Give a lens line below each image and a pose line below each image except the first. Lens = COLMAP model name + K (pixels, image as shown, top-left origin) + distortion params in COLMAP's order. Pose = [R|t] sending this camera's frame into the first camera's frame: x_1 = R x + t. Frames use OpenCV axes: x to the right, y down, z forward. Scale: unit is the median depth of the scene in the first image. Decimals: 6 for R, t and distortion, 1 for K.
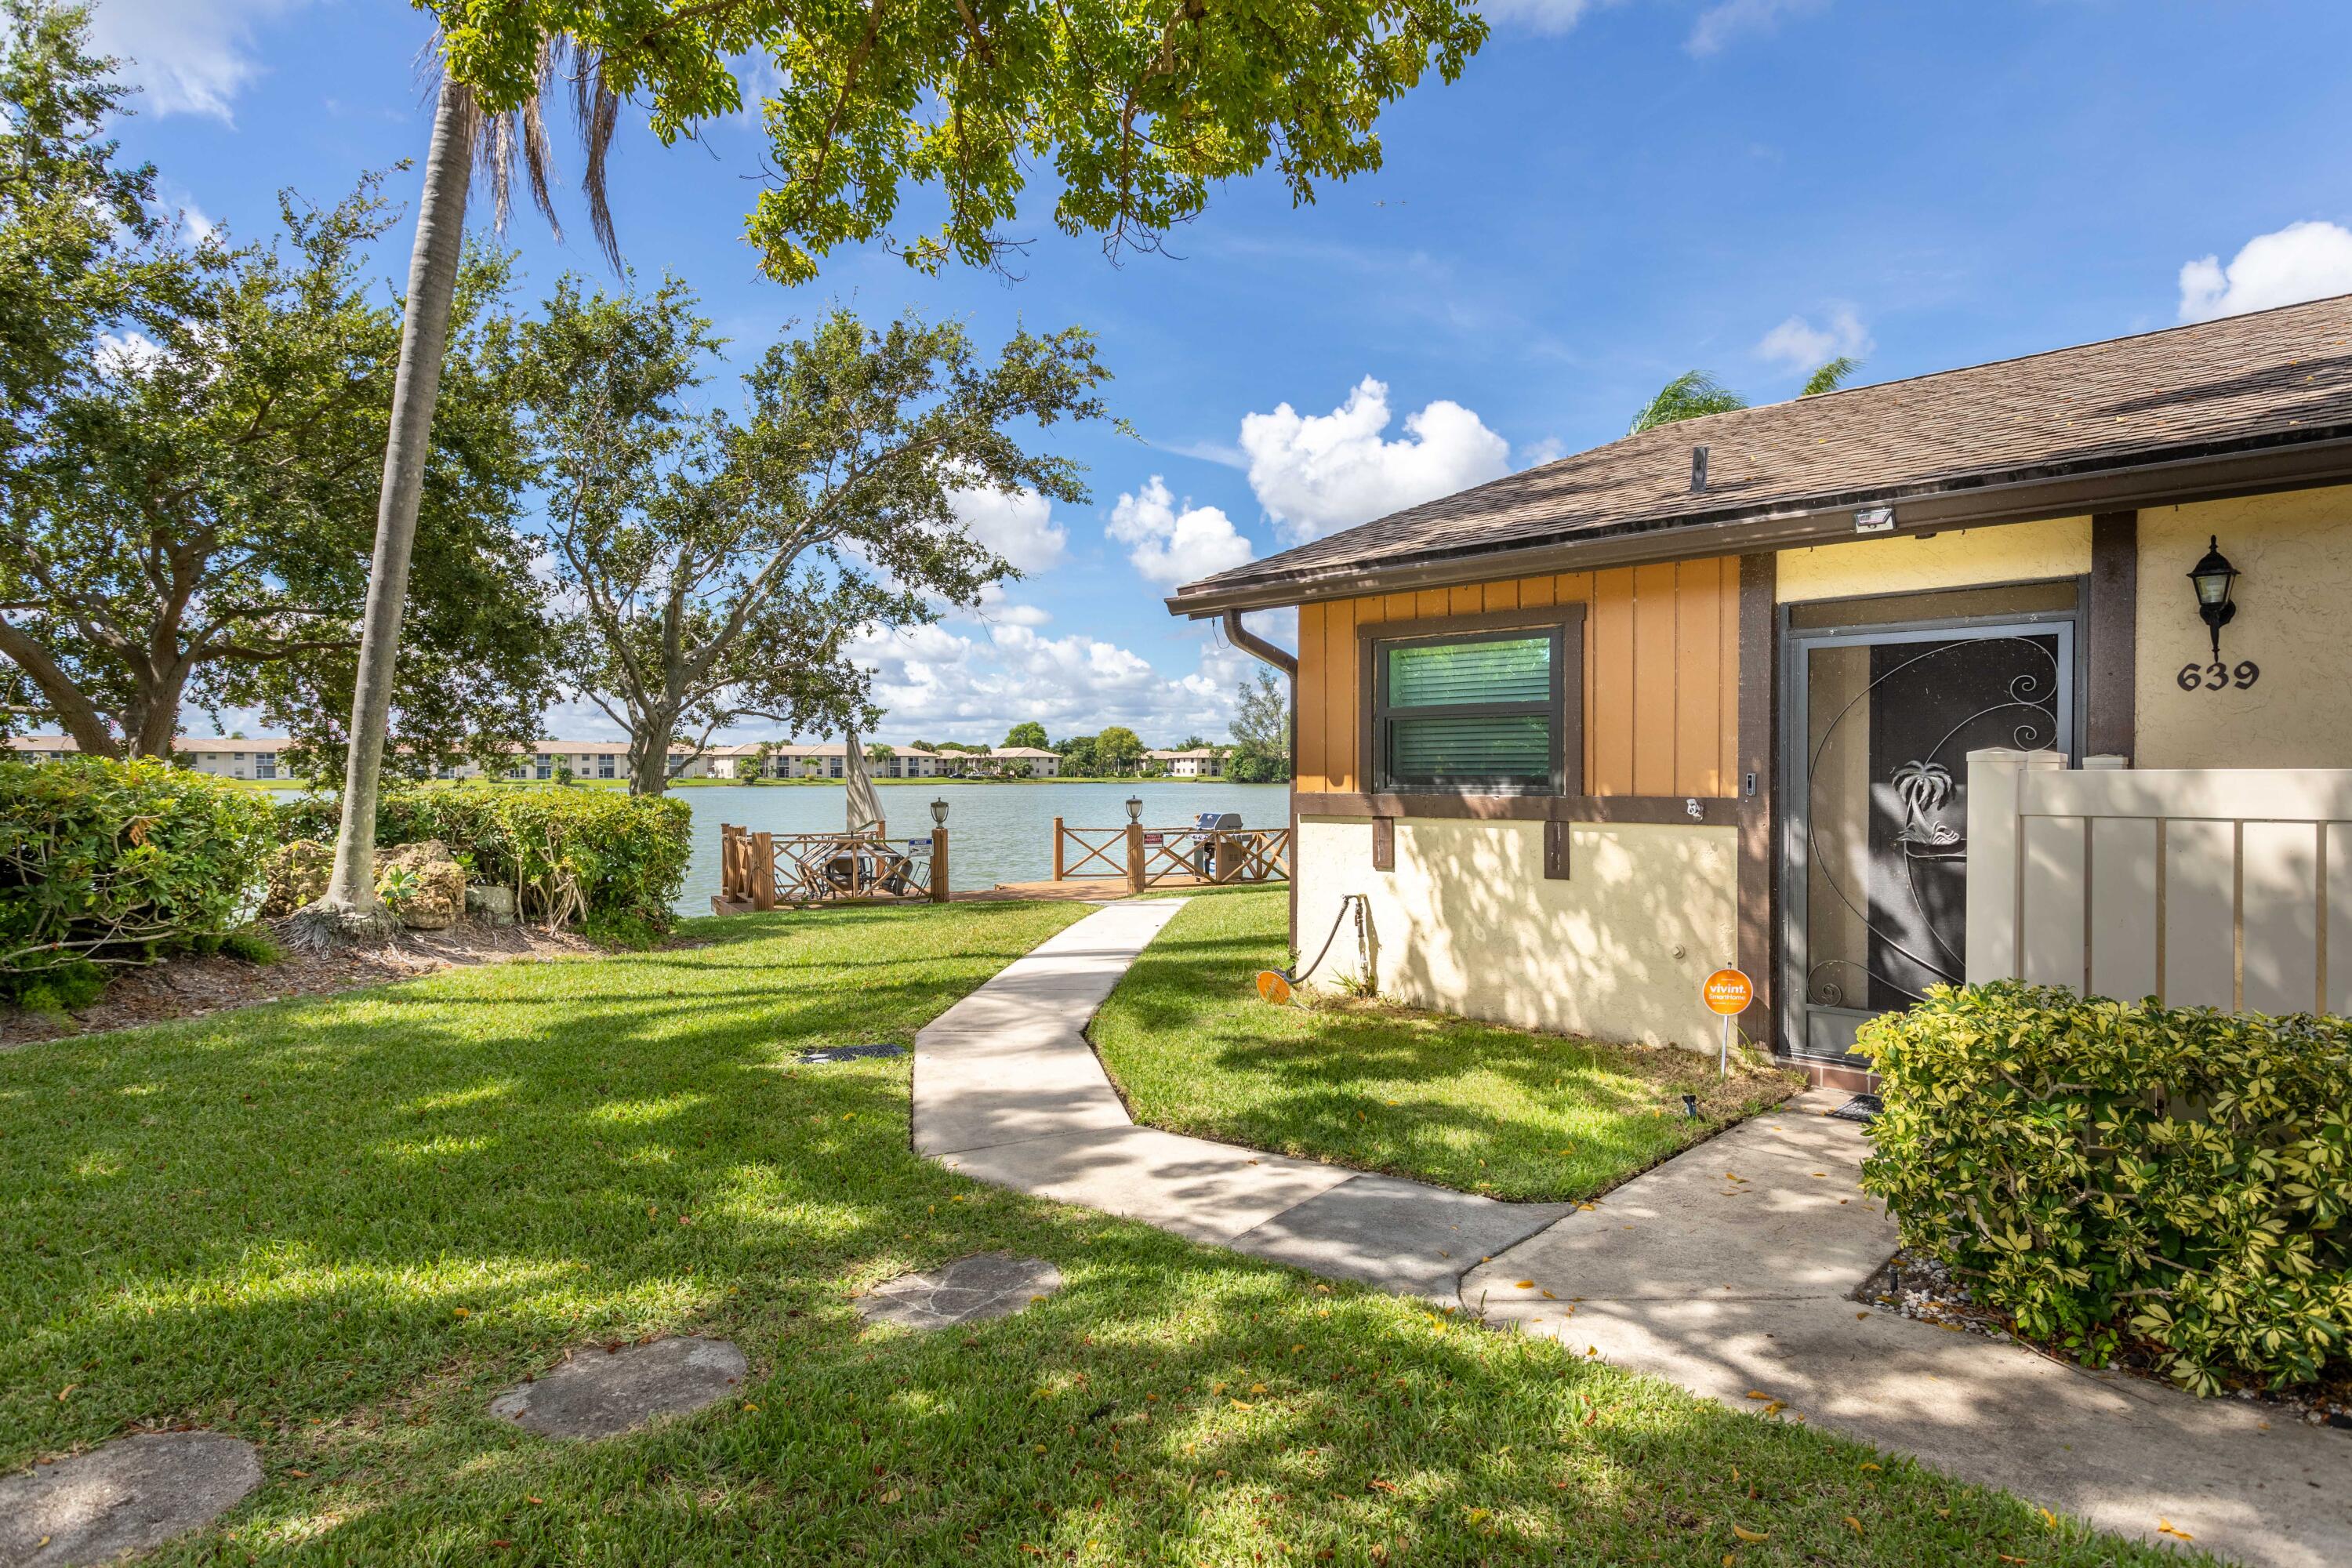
lens RADIAL K [[1297.1, 0, 1182.0], [0, 1297.1, 789.0], [0, 0, 1]] dist [-0.002168, 0.000962]
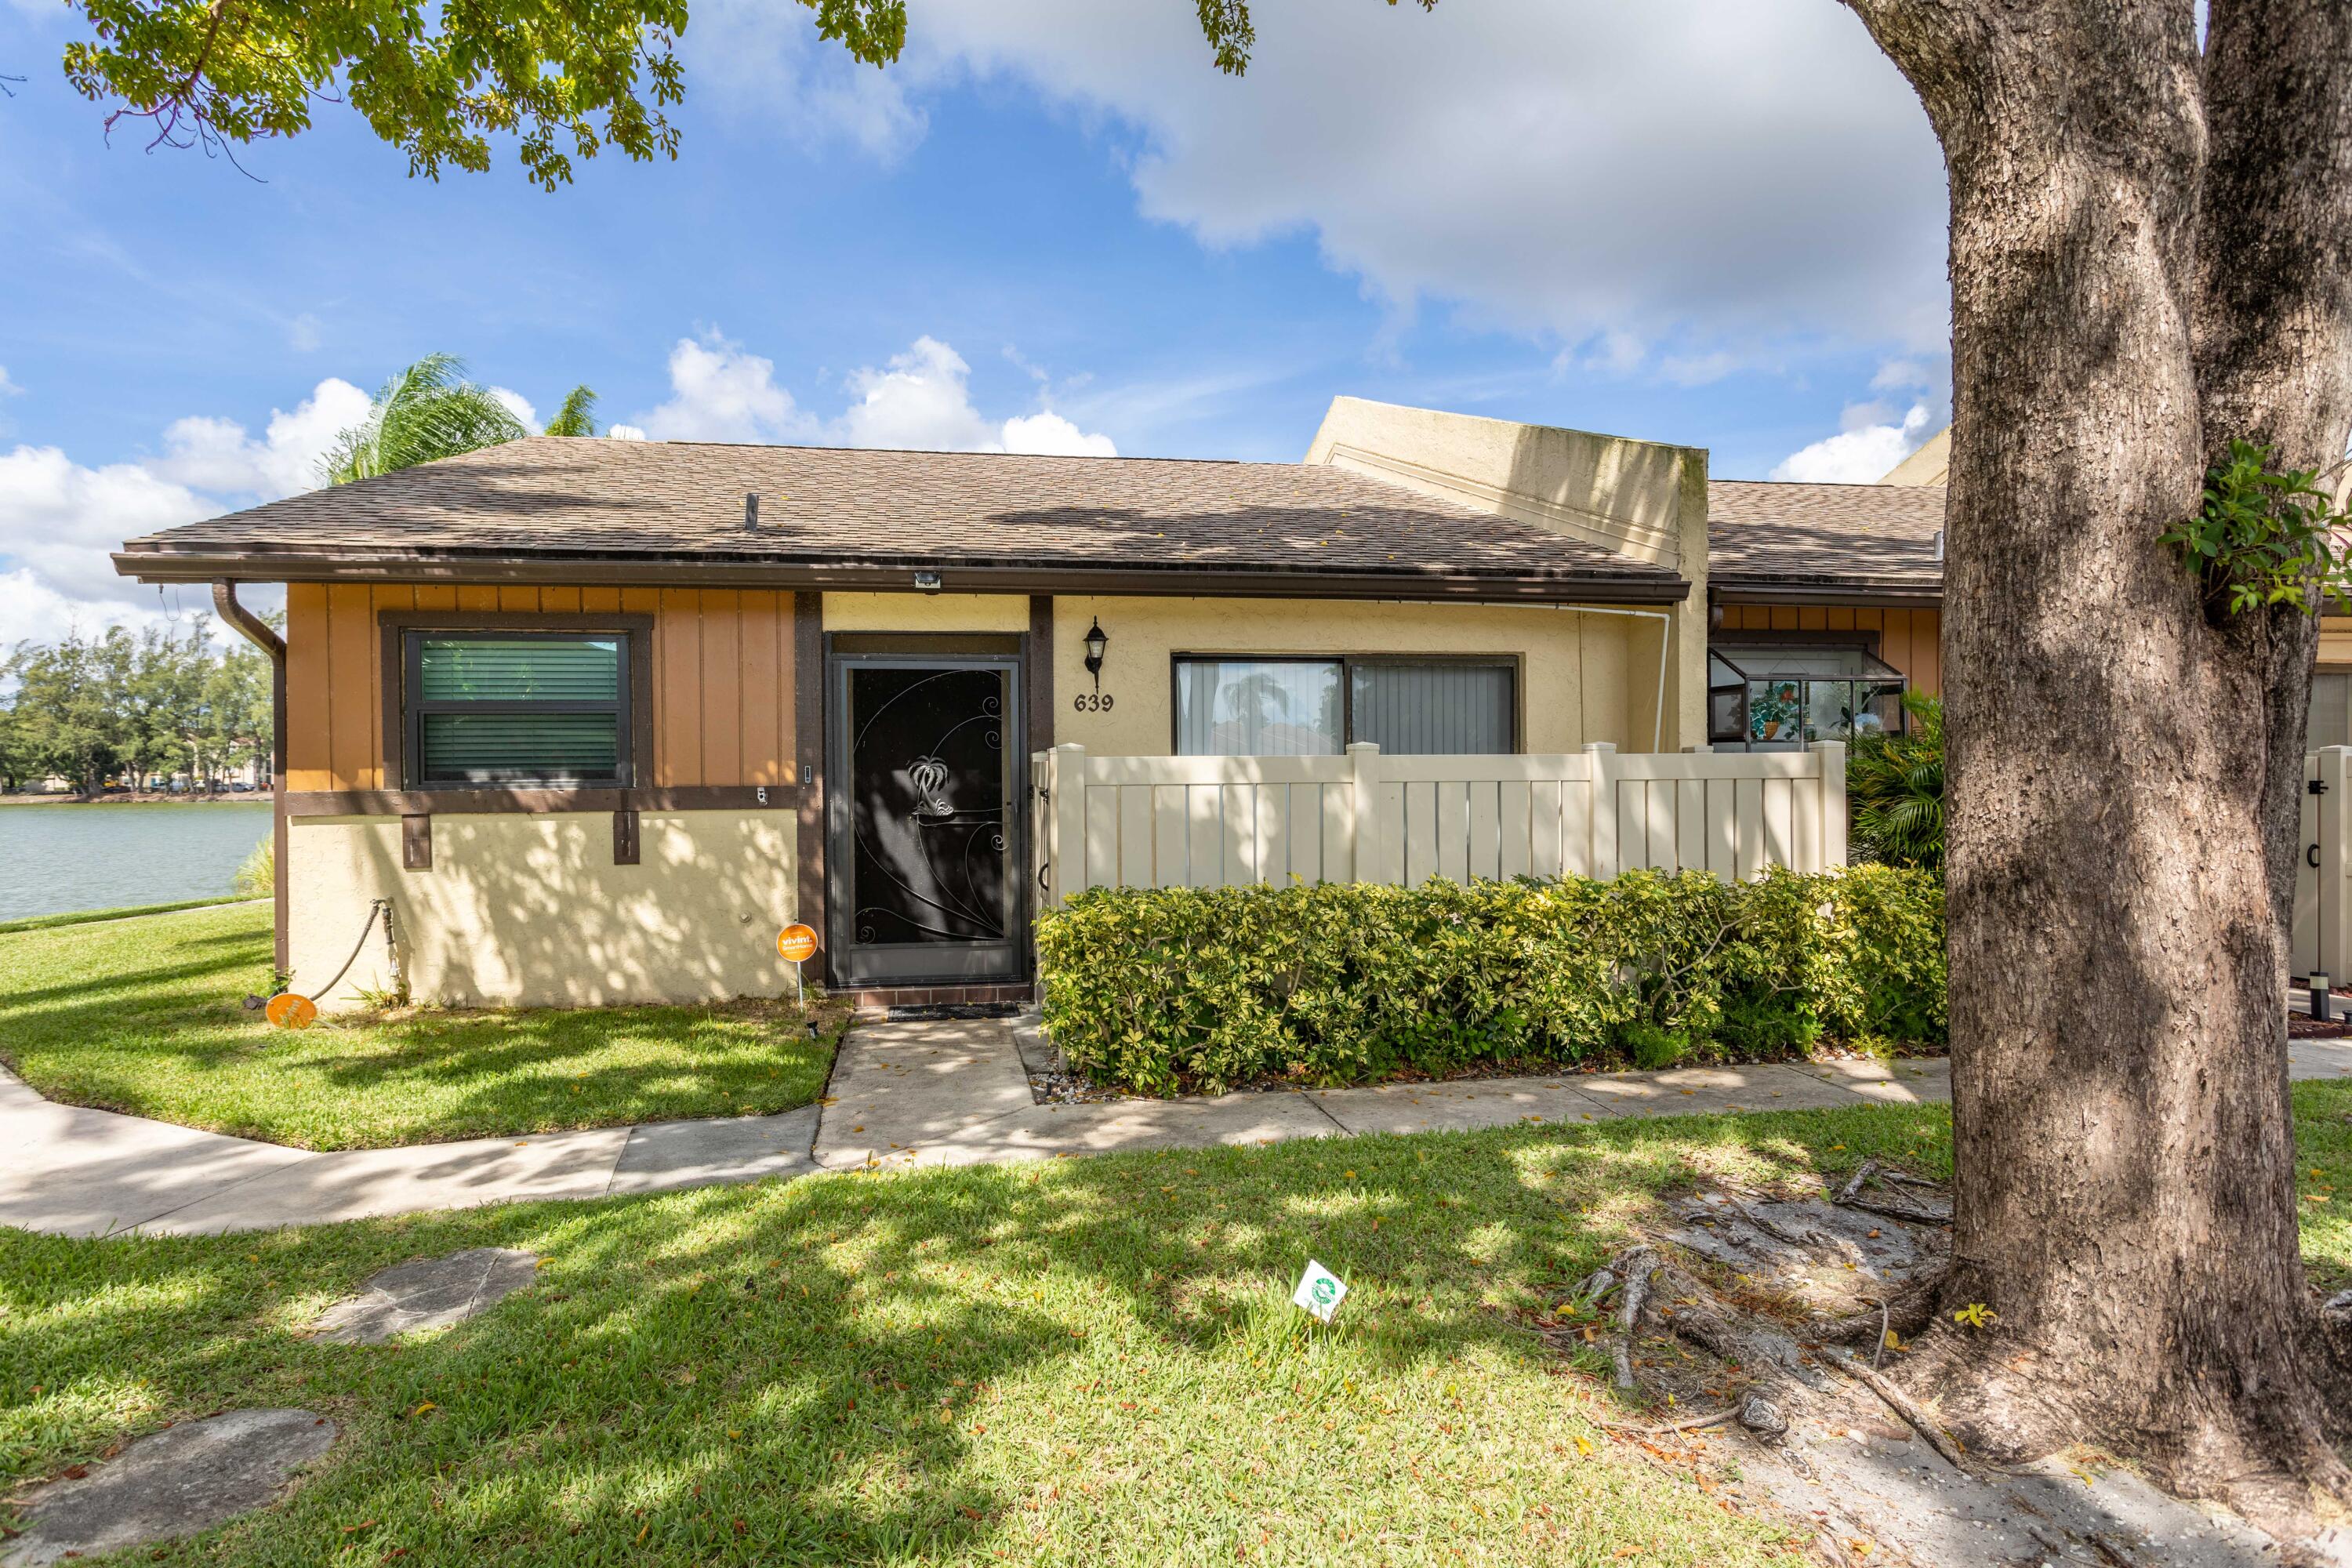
lens RADIAL K [[1297.1, 0, 1187.3], [0, 1297.1, 787.8], [0, 0, 1]] dist [-0.002168, 0.000962]
pose [[0.569291, -0.013594, 0.822024, -0.340616], [0.020736, 0.999783, 0.002173, 0.012560], [-0.821874, 0.015808, 0.569449, -0.008476]]
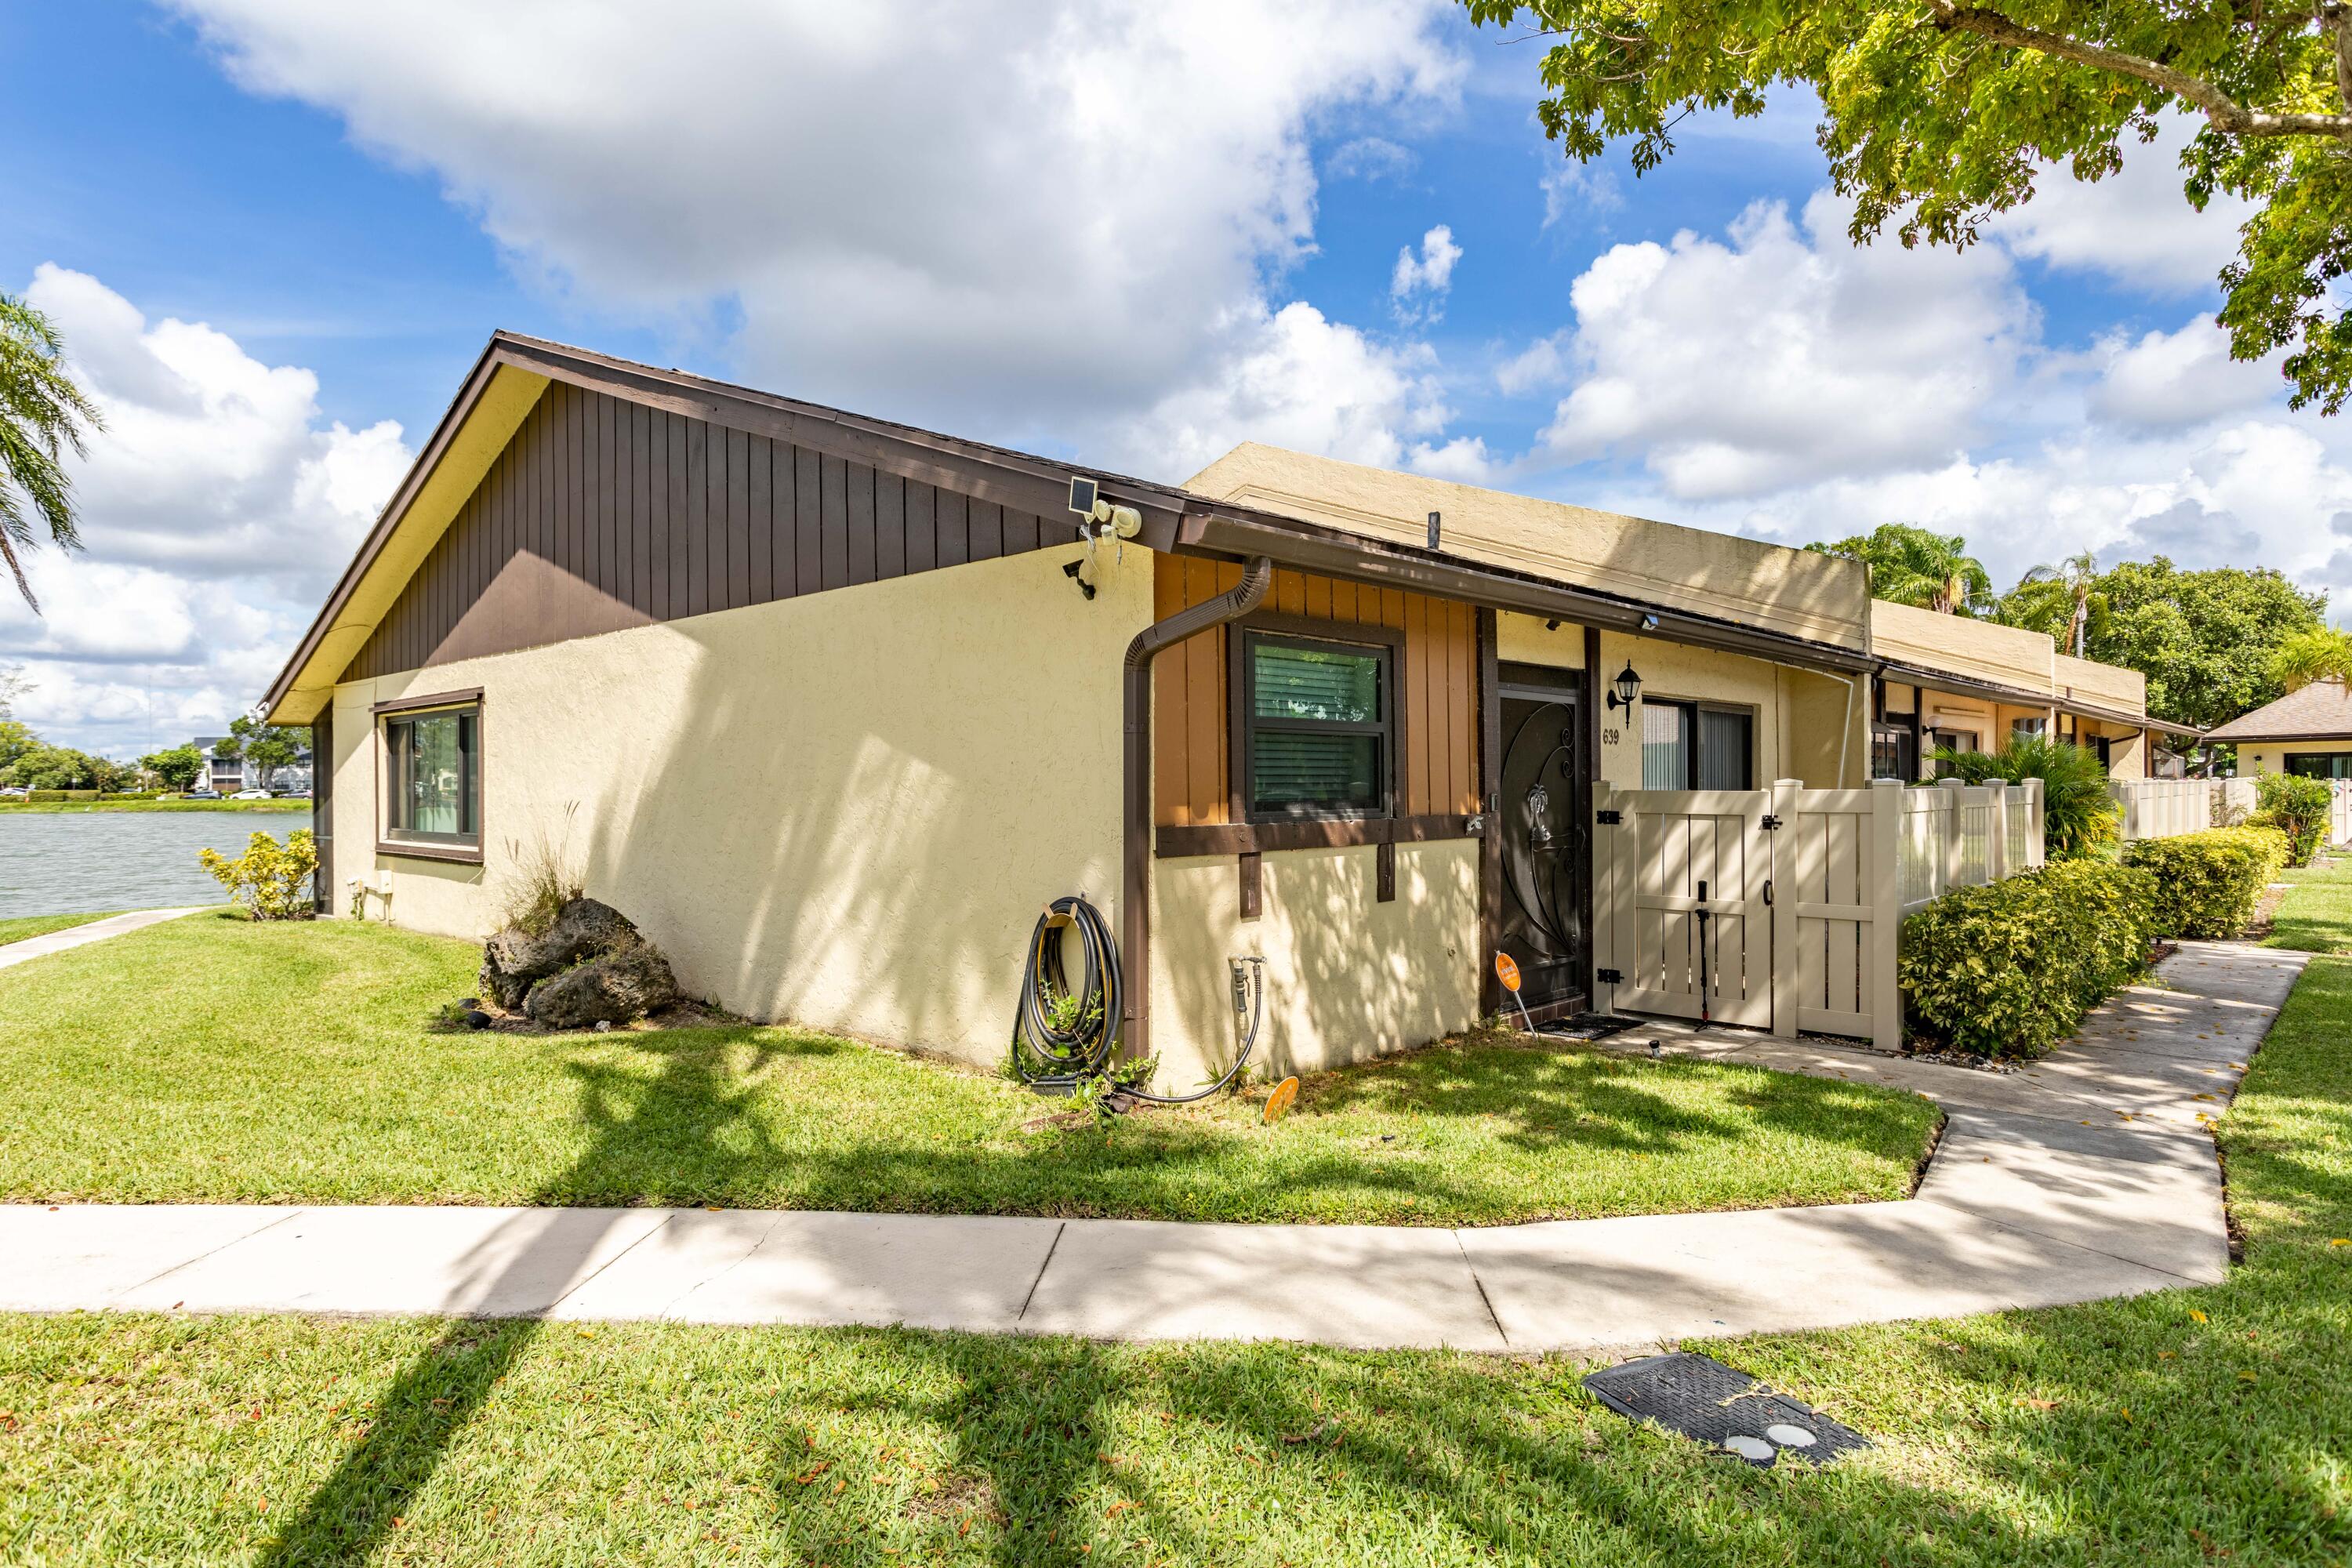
lens RADIAL K [[1297.1, 0, 1173.7], [0, 1297.1, 771.3], [0, 0, 1]] dist [-0.002168, 0.000962]
pose [[-0.035263, 0.013176, 0.999291, -0.675129], [0.014370, 0.999816, -0.012676, -0.021944], [-0.999275, 0.013913, -0.035446, 1.213783]]
